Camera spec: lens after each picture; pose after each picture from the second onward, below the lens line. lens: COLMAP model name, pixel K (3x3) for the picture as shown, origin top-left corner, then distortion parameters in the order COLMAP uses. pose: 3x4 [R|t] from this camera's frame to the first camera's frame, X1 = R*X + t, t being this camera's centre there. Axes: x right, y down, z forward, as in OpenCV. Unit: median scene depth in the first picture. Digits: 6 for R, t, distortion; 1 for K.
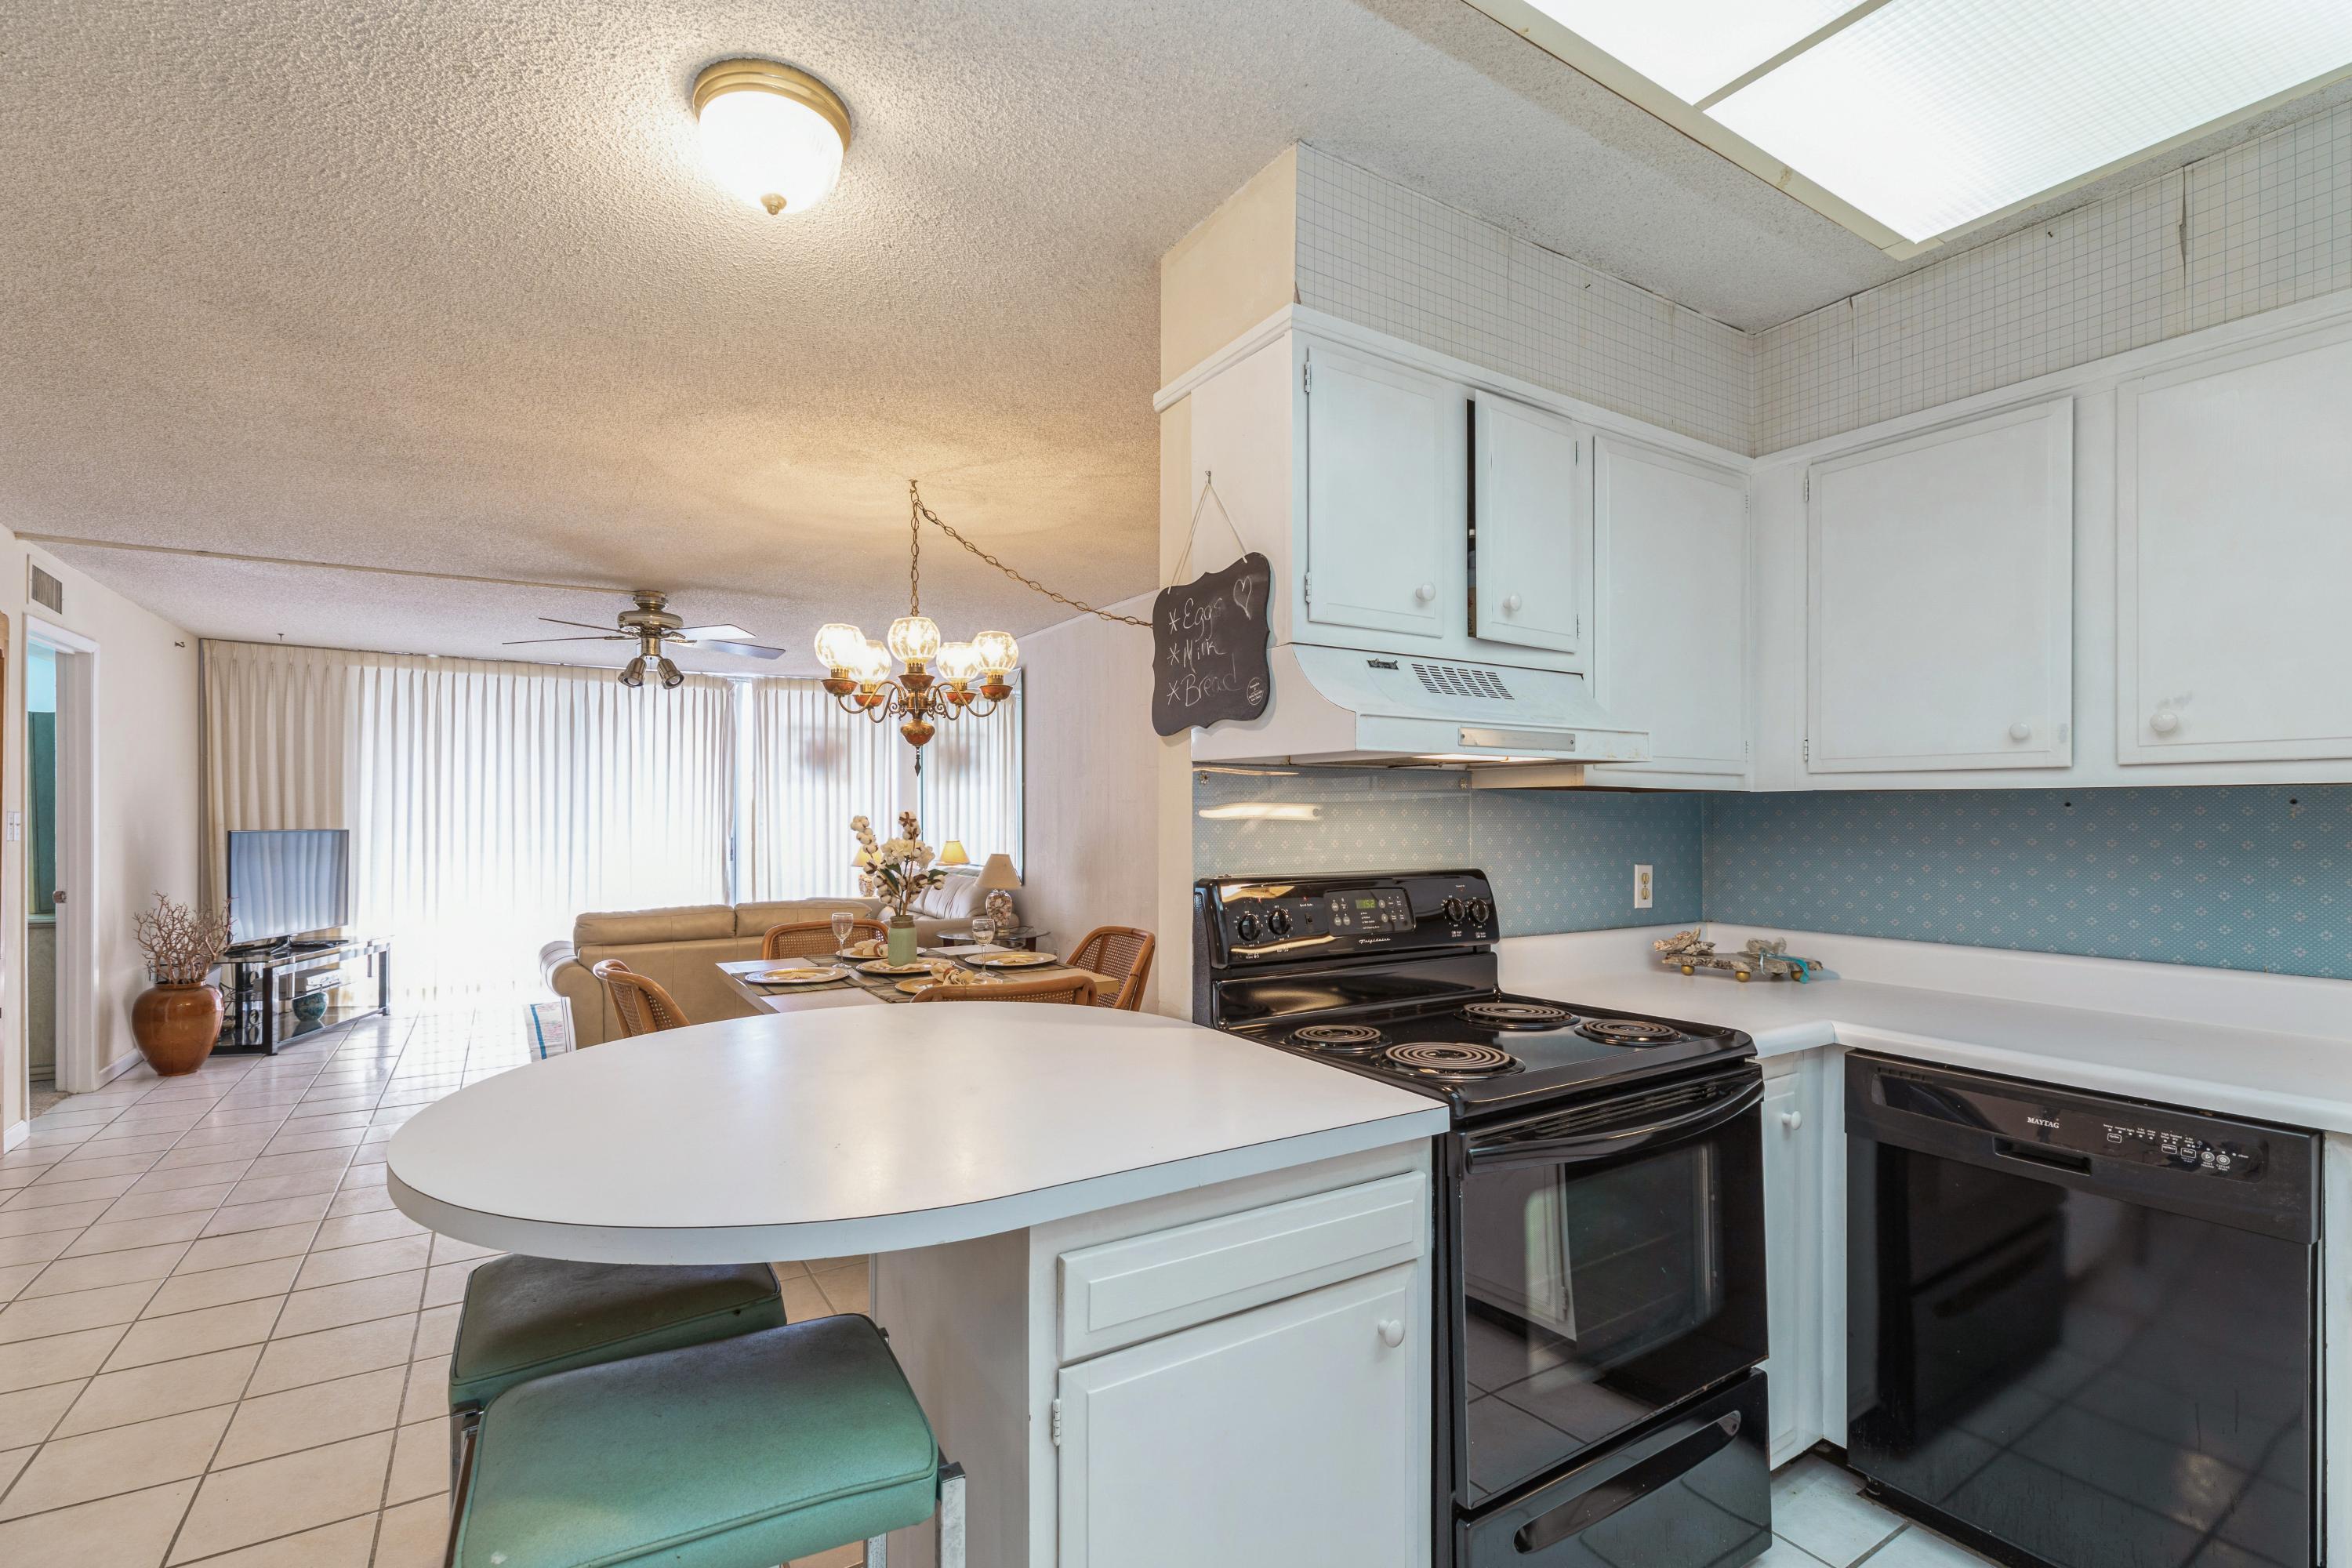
lens RADIAL K [[1050.7, 0, 1169.3], [0, 1050.7, 813.3], [0, 0, 1]] dist [0.001097, -0.000022]
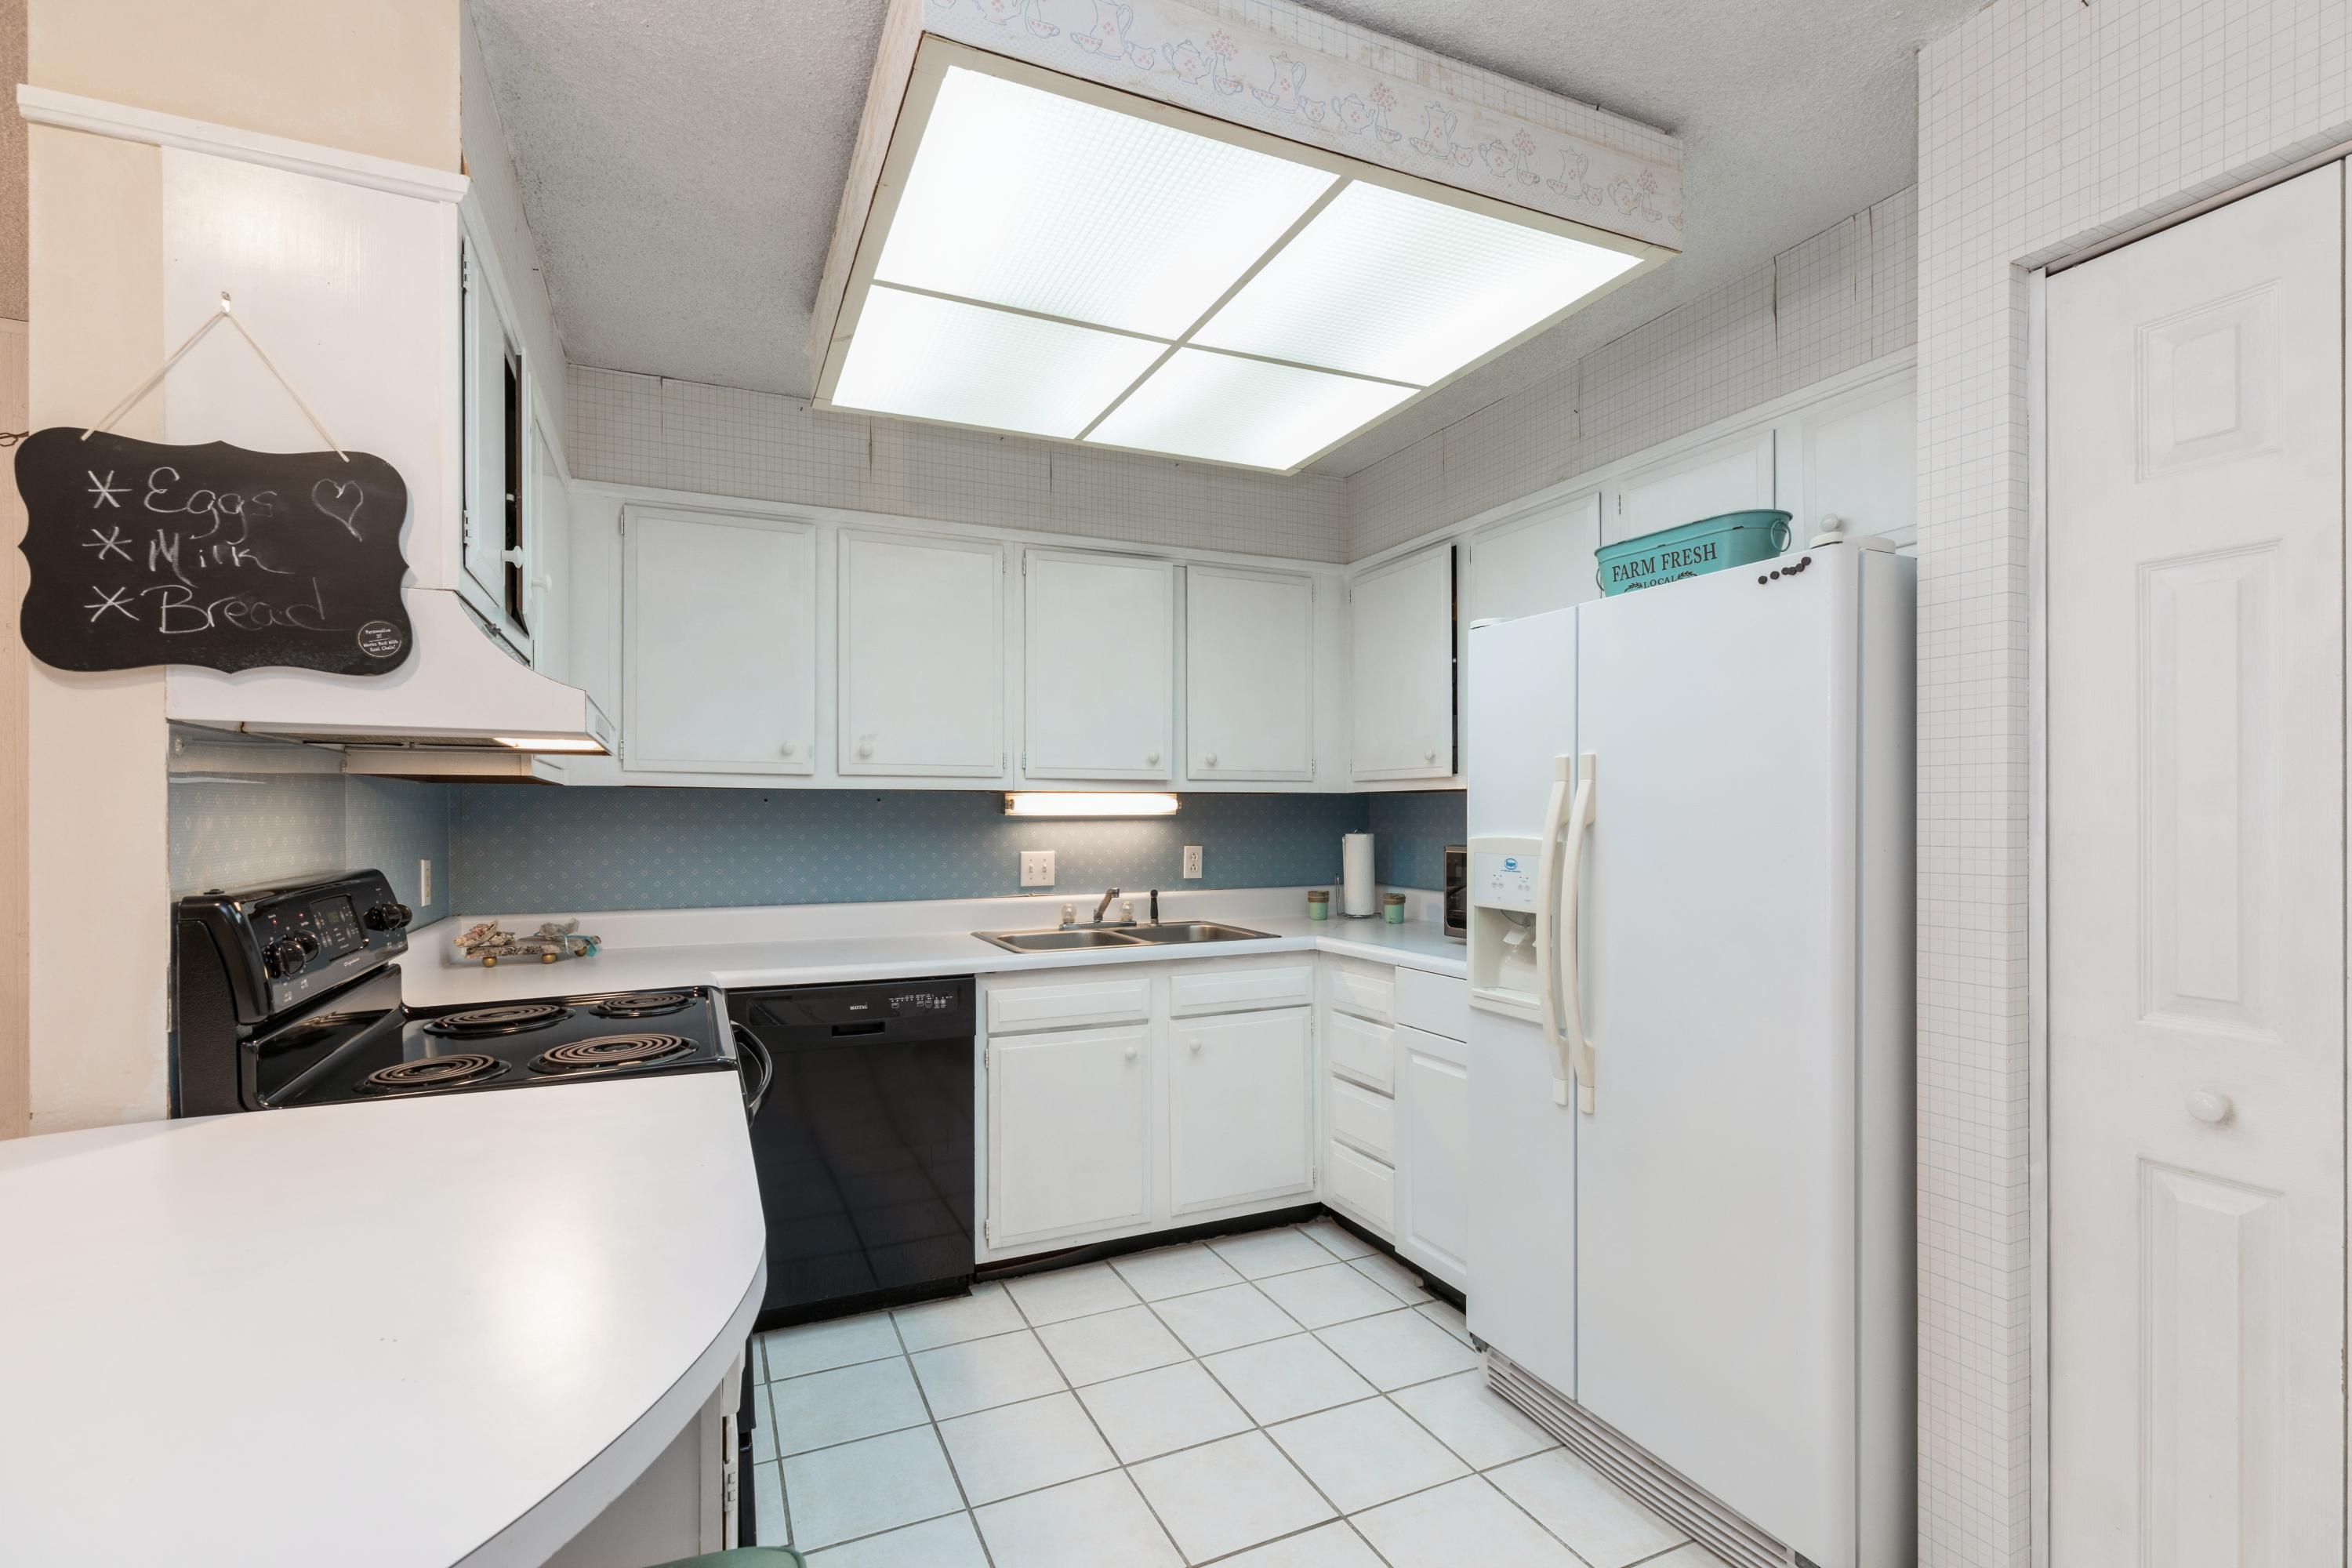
lens RADIAL K [[1057.0, 0, 1161.9], [0, 1057.0, 820.4], [0, 0, 1]] dist [0.001587, -0.000369]
pose [[0.137720, -0.007915, 0.990440, -0.446109], [-0.001399, 0.999966, 0.008186, 0.005925], [-0.990470, -0.002513, 0.137704, 0.247737]]
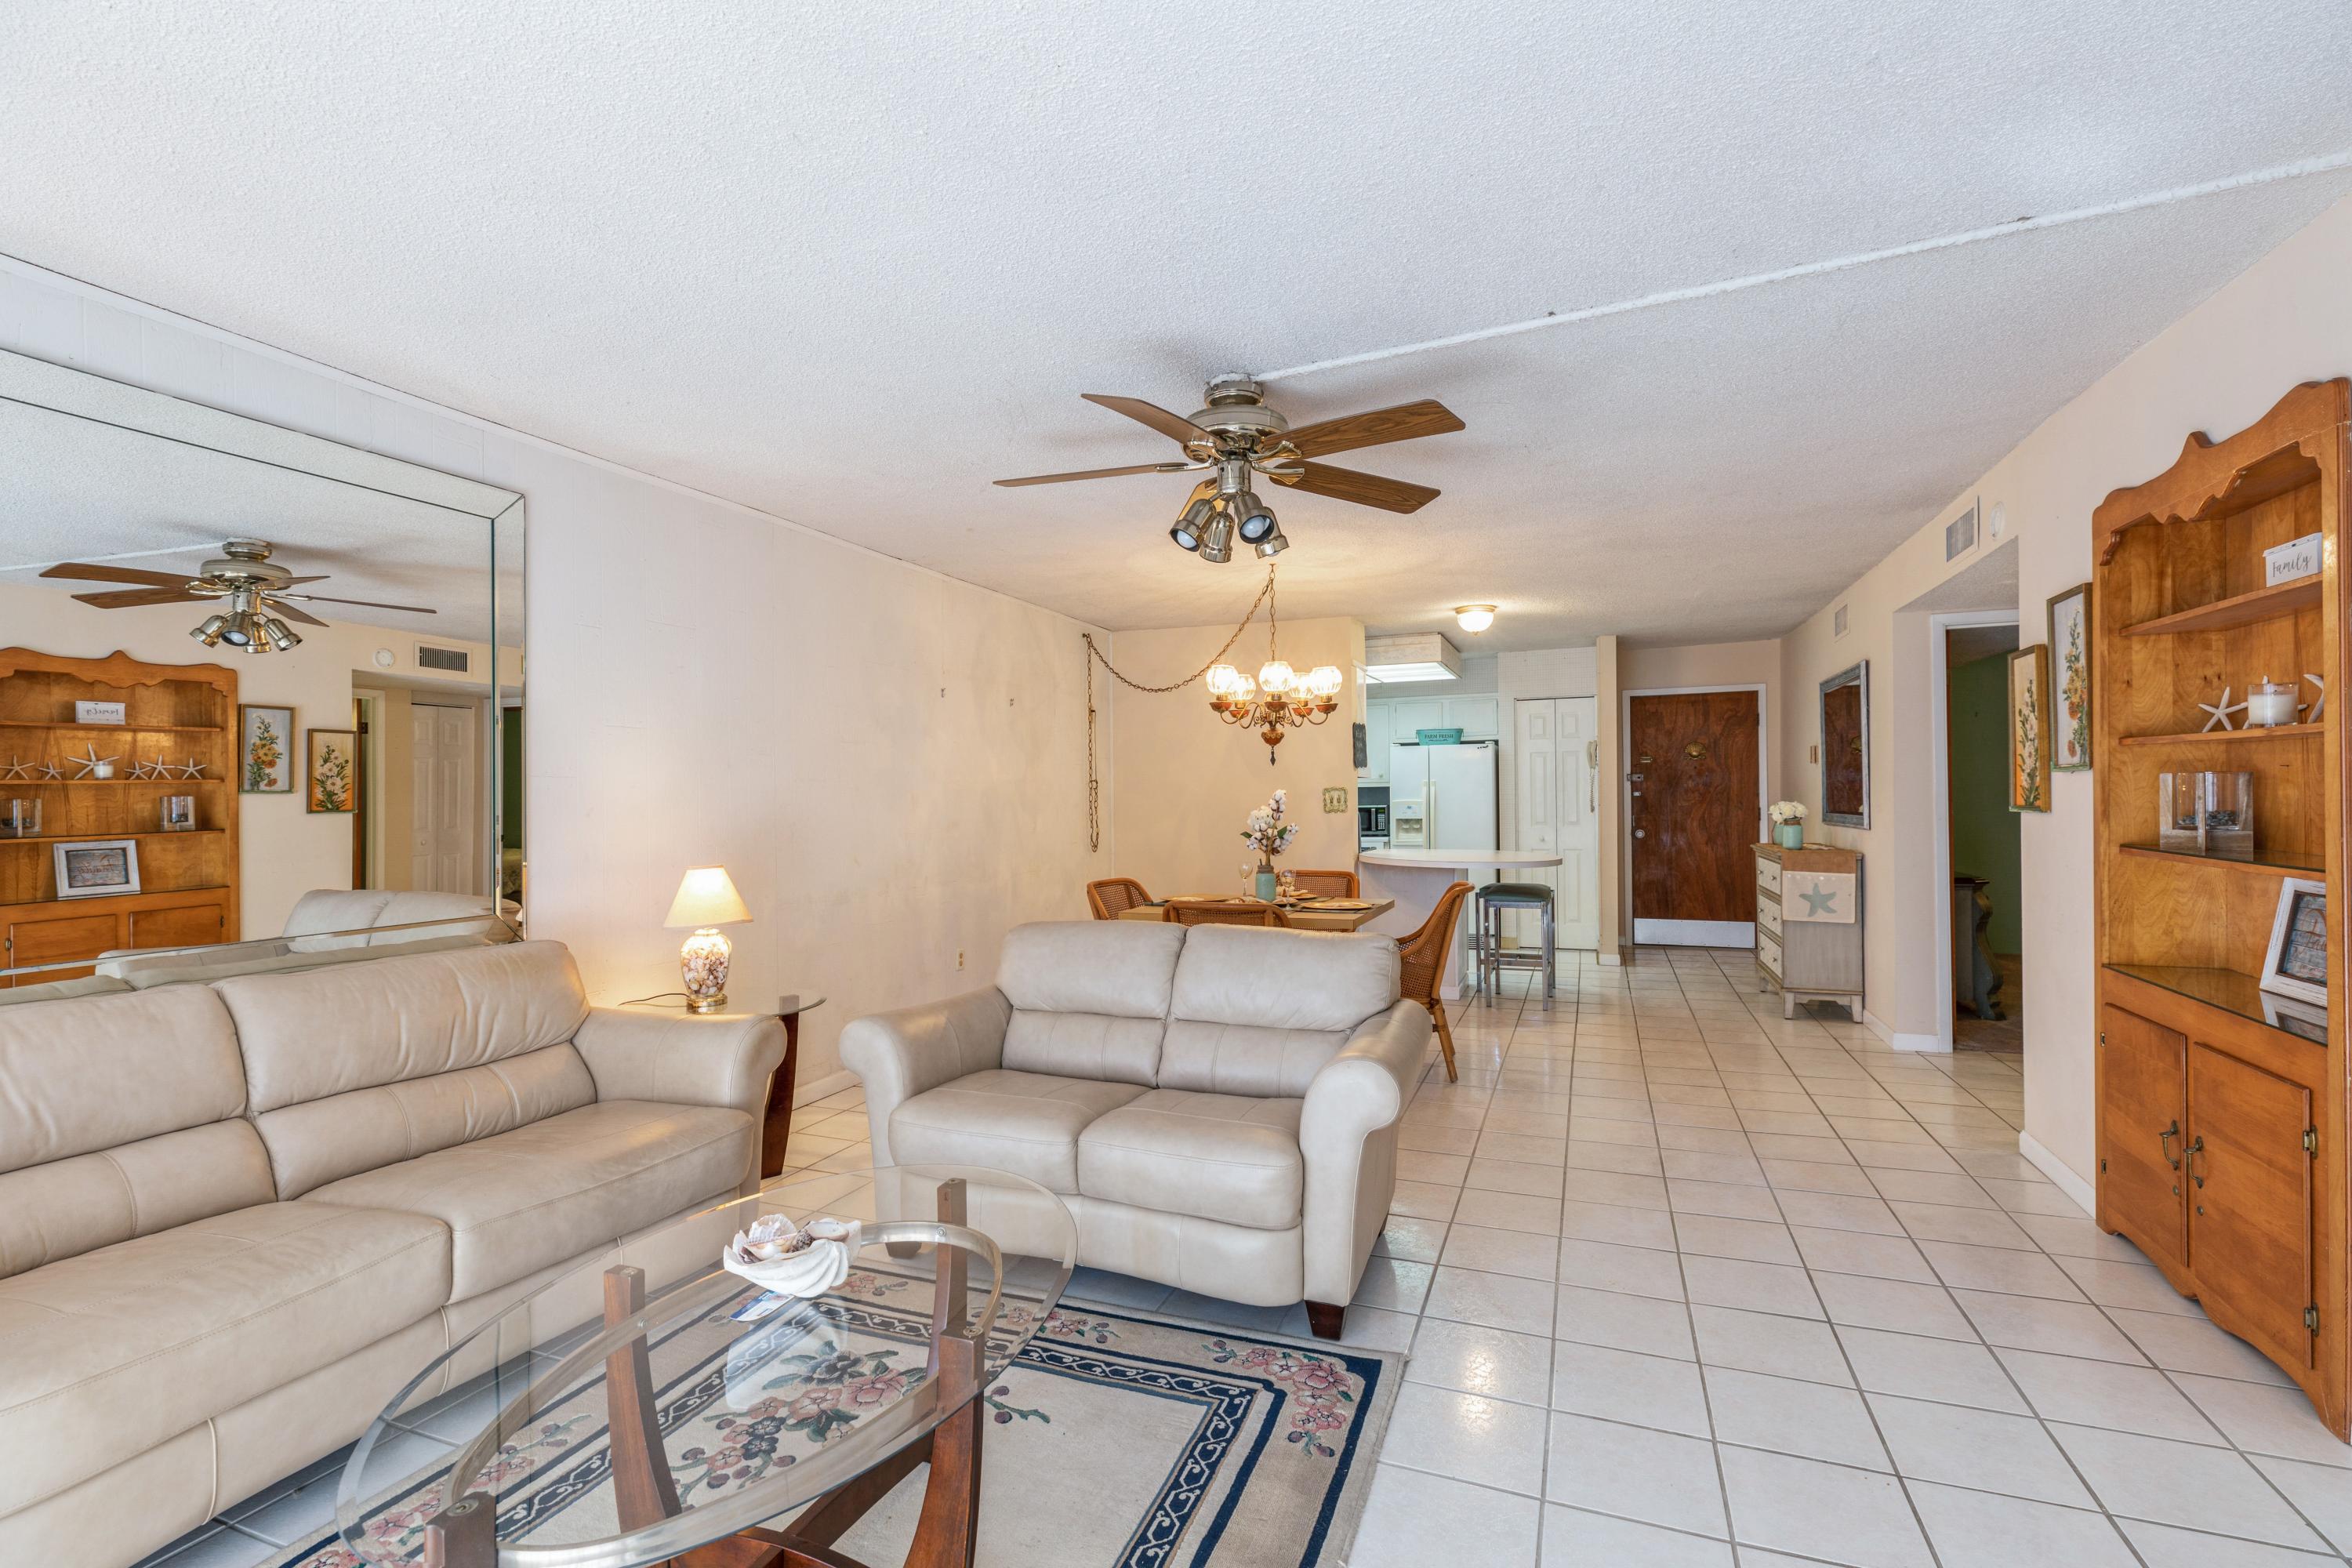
lens RADIAL K [[1062.3, 0, 1147.6], [0, 1062.3, 796.6], [0, 0, 1]] dist [-0.005605, -0.000984]
pose [[-0.578385, 0.008745, 0.815717, -1.960192], [0.011676, 0.999929, -0.002442, 0.012600], [-0.815680, 0.008112, -0.578446, 2.910569]]
